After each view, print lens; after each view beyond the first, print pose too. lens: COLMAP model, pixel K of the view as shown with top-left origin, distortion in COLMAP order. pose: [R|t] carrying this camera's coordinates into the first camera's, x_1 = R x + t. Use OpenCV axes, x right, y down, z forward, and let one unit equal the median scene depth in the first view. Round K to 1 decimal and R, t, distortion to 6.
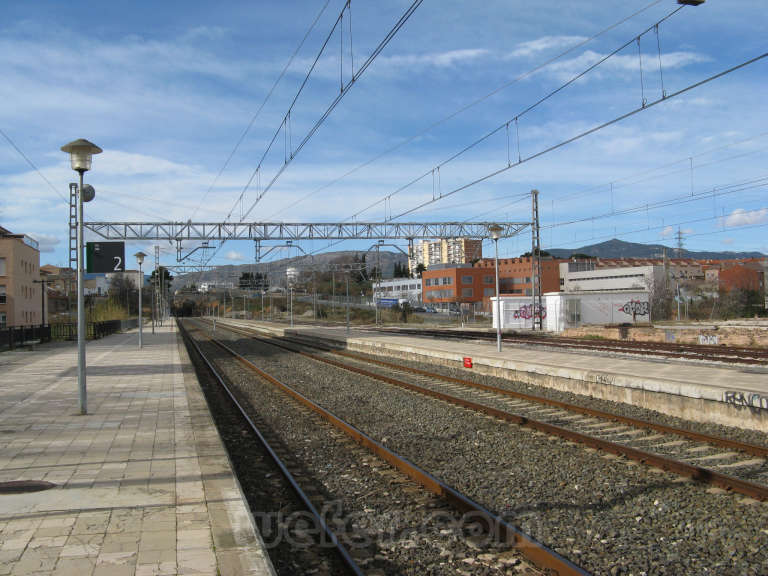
lens RADIAL K [[786.3, 0, 384.0], [0, 786.3, 288.0], [0, 0, 1]] dist [-0.214001, 0.254140]
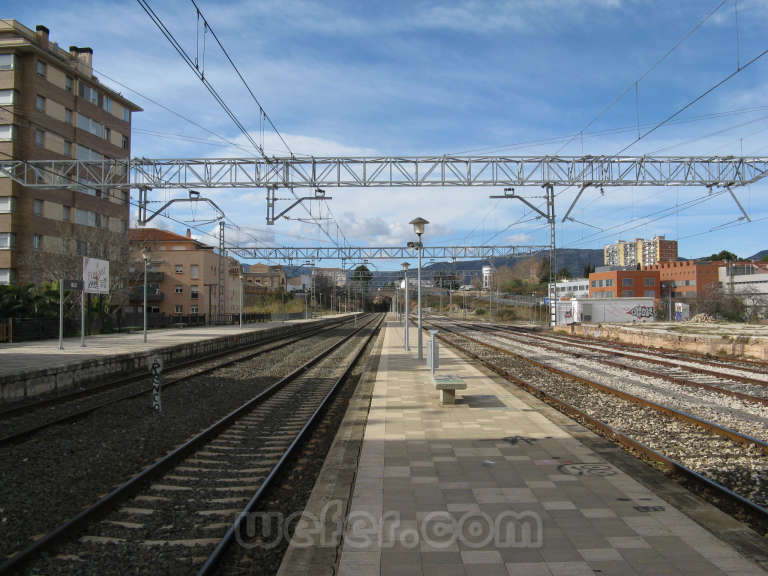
lens RADIAL K [[786.3, 0, 384.0], [0, 786.3, 288.0], [0, 0, 1]] dist [-0.214001, 0.254140]
pose [[0.962424, 0.013423, -0.271219, 0.118816], [-0.012444, 0.999908, 0.005331, -0.006515], [0.271266, -0.001756, 0.962503, -0.148237]]
